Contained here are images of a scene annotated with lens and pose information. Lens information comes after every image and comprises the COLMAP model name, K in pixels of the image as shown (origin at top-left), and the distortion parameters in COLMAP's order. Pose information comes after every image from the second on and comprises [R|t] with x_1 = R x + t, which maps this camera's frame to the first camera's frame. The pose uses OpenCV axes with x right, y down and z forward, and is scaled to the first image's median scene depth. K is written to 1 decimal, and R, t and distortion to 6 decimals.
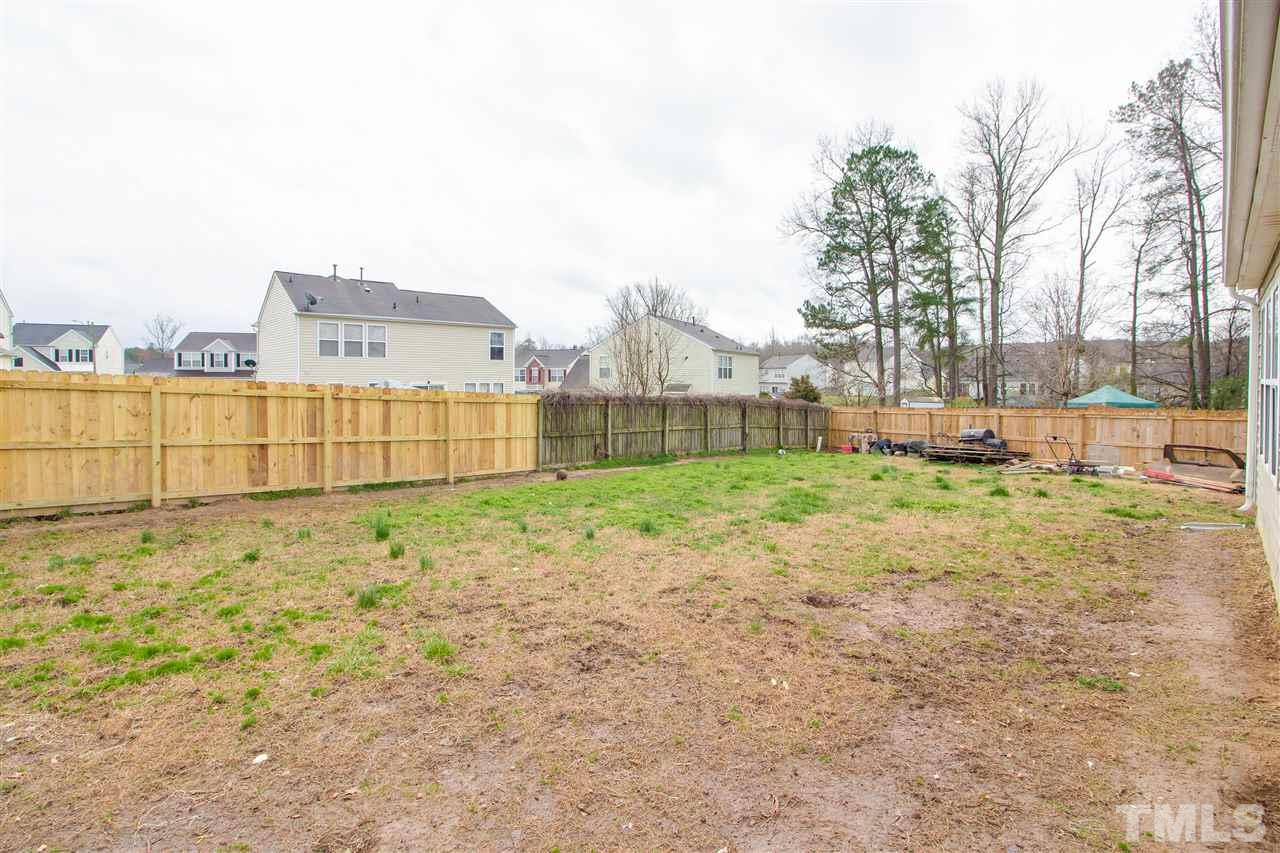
lens RADIAL K [[621.5, 0, 639.3], [0, 621.5, 399.9], [0, 0, 1]] dist [-0.018820, -0.001865]
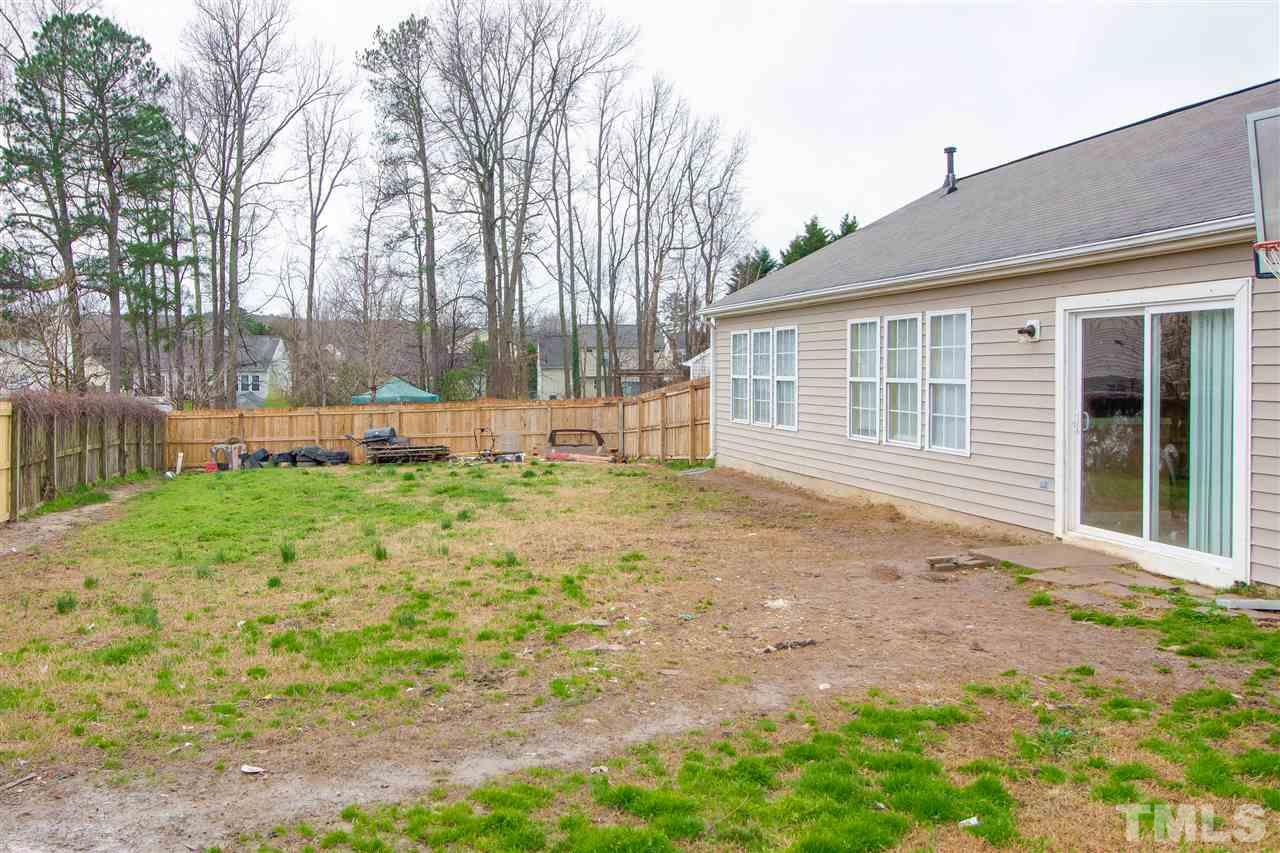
lens RADIAL K [[929.3, 0, 640.0], [0, 929.3, 426.5], [0, 0, 1]] dist [-0.005865, -0.003415]
pose [[0.529829, -0.053026, 0.846445, -0.134979], [0.028924, 0.998593, 0.044453, -0.001468], [-0.847611, 0.000930, 0.530617, -0.012636]]
